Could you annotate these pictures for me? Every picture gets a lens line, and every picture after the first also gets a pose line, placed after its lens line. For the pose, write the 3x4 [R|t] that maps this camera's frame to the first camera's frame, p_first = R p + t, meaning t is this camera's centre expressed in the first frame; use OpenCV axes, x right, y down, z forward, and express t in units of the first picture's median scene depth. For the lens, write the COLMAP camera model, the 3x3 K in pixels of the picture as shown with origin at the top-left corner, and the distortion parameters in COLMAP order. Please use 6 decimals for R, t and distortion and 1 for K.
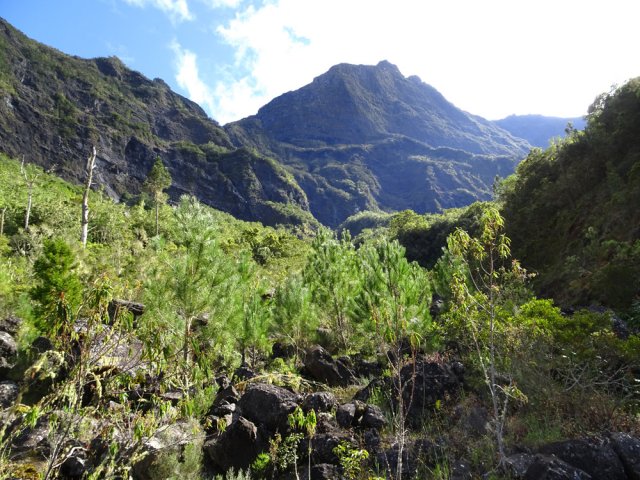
lens RADIAL K [[756.7, 0, 319.8], [0, 756.7, 240.5], [0, 0, 1]] dist [-0.006920, 0.000000]
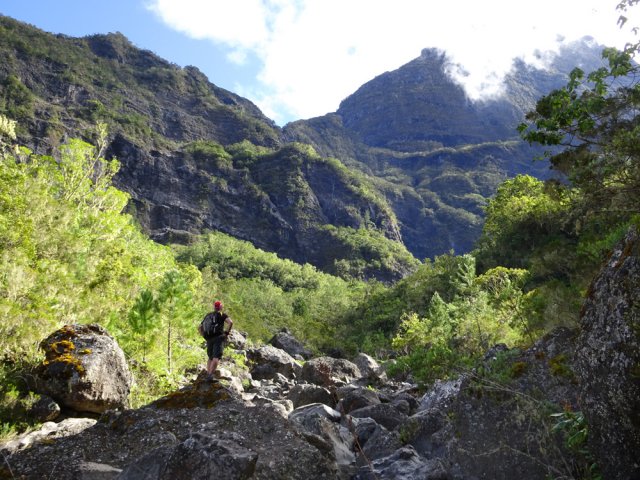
lens RADIAL K [[756.7, 0, 320.3], [0, 756.7, 239.4], [0, 0, 1]] dist [-0.006920, 0.000000]
pose [[0.962301, -0.044995, -0.268238, 0.087160], [0.012641, 0.992554, -0.121146, 0.032300], [0.271691, 0.113188, 0.955705, 0.413186]]
